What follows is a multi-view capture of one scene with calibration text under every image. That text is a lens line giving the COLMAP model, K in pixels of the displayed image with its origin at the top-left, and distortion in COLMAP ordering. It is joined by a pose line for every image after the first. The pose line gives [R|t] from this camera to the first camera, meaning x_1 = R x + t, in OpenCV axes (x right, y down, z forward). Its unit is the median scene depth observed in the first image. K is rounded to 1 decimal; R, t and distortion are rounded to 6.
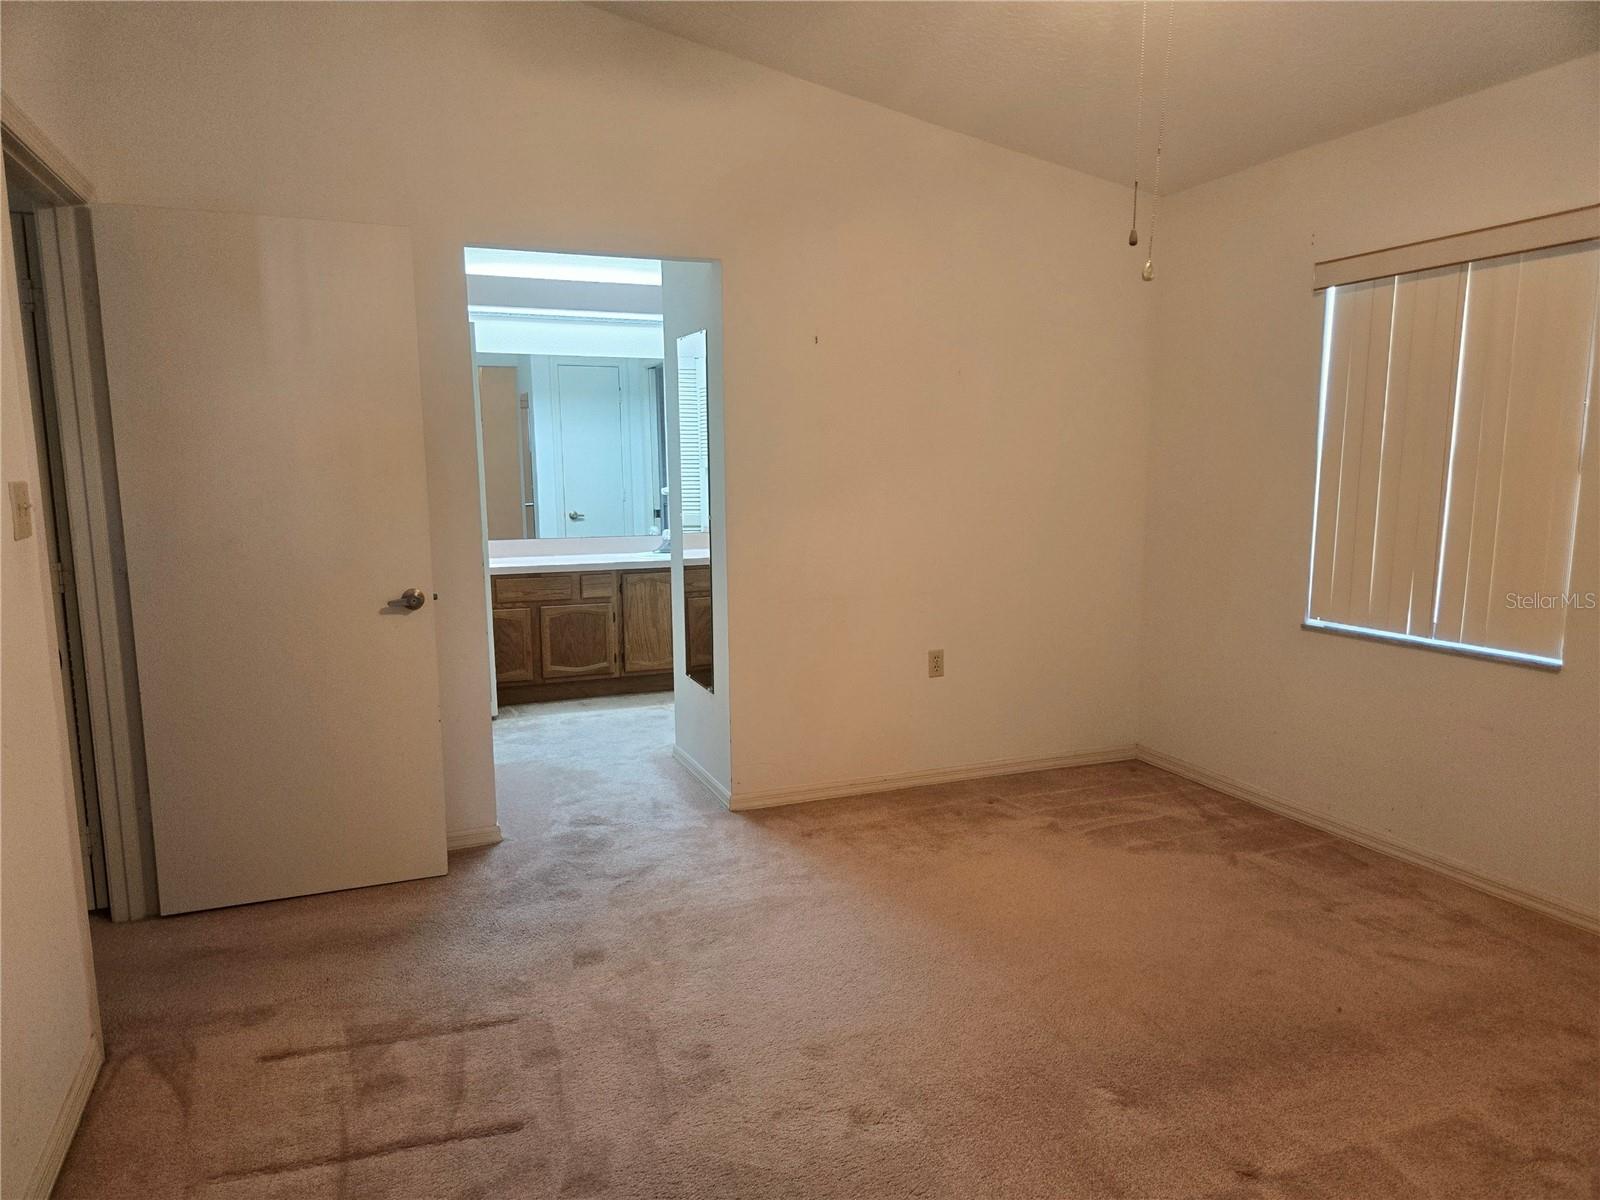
lens RADIAL K [[1073.0, 0, 800.0], [0, 1073.0, 600.0], [0, 0, 1]] dist [0.093142, -0.063874]
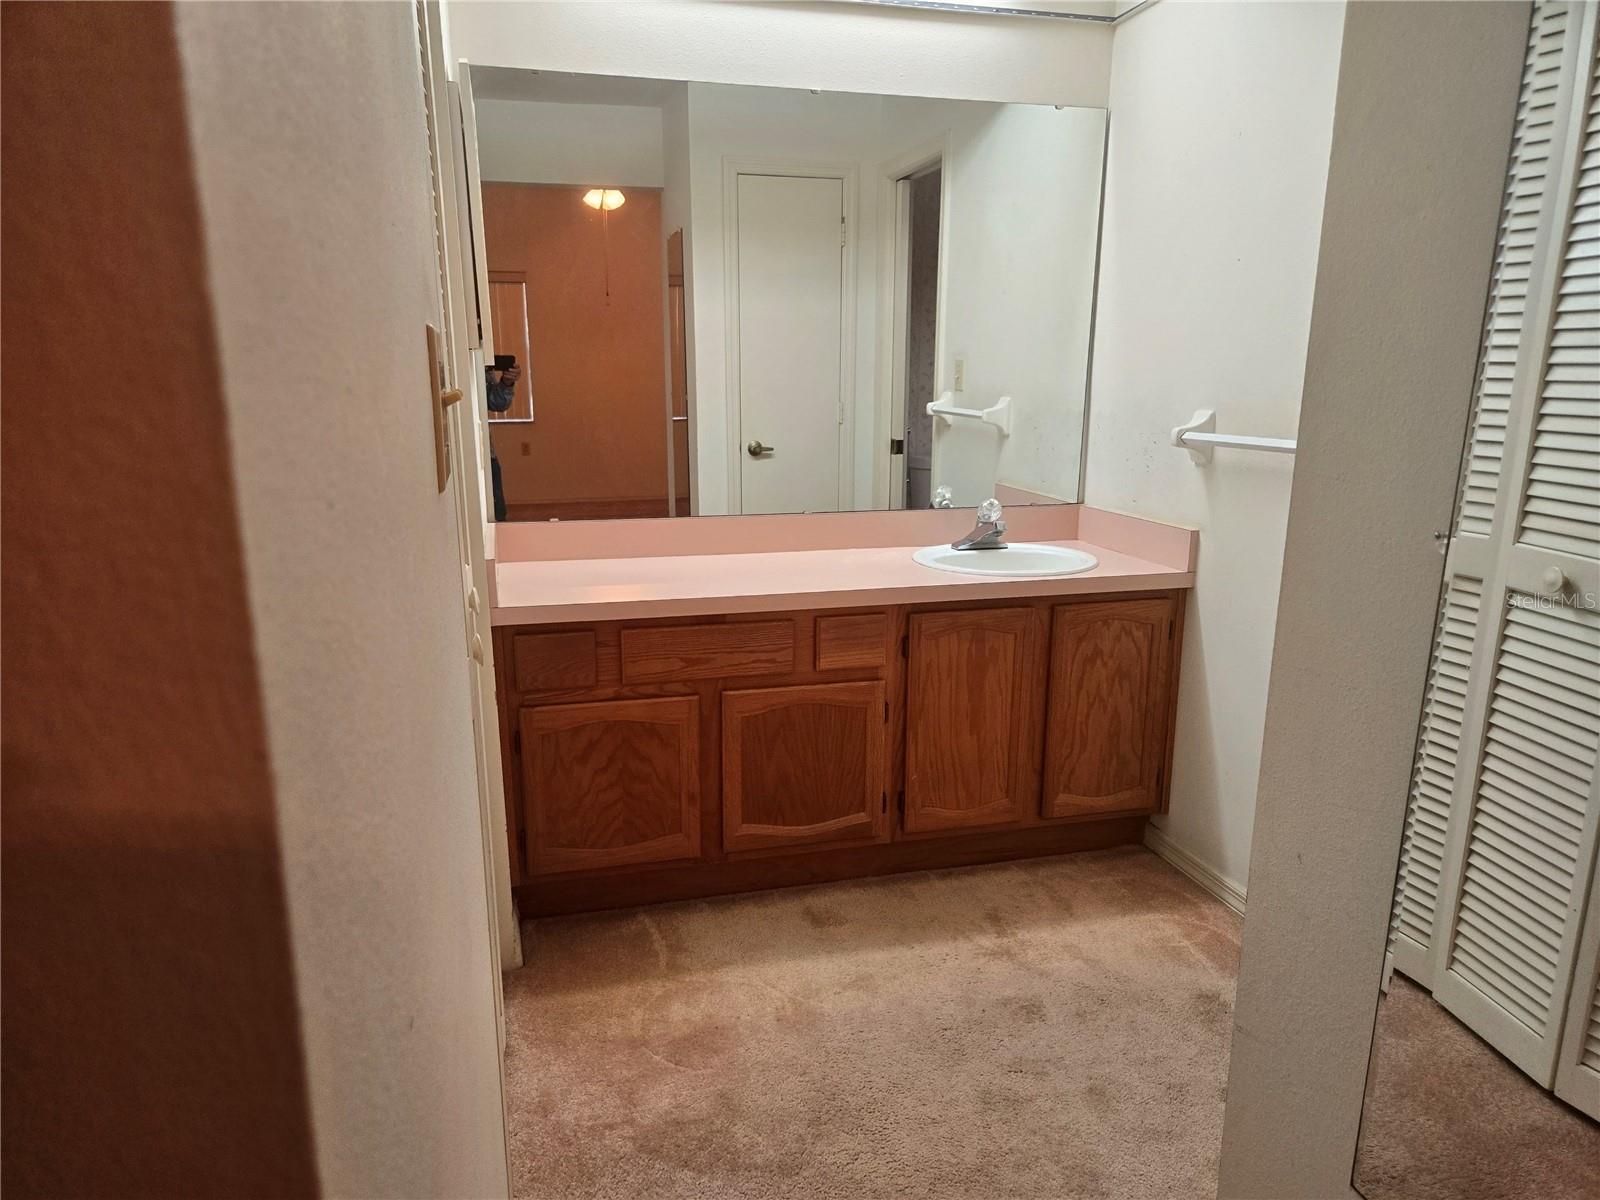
lens RADIAL K [[1073.0, 0, 800.0], [0, 1073.0, 600.0], [0, 0, 1]] dist [0.093142, -0.063874]
pose [[0.992821, 0.033354, -0.114867, -0.160340], [-0.023648, 0.996113, 0.084846, -0.064348], [0.117250, -0.081521, 0.989751, 0.581103]]
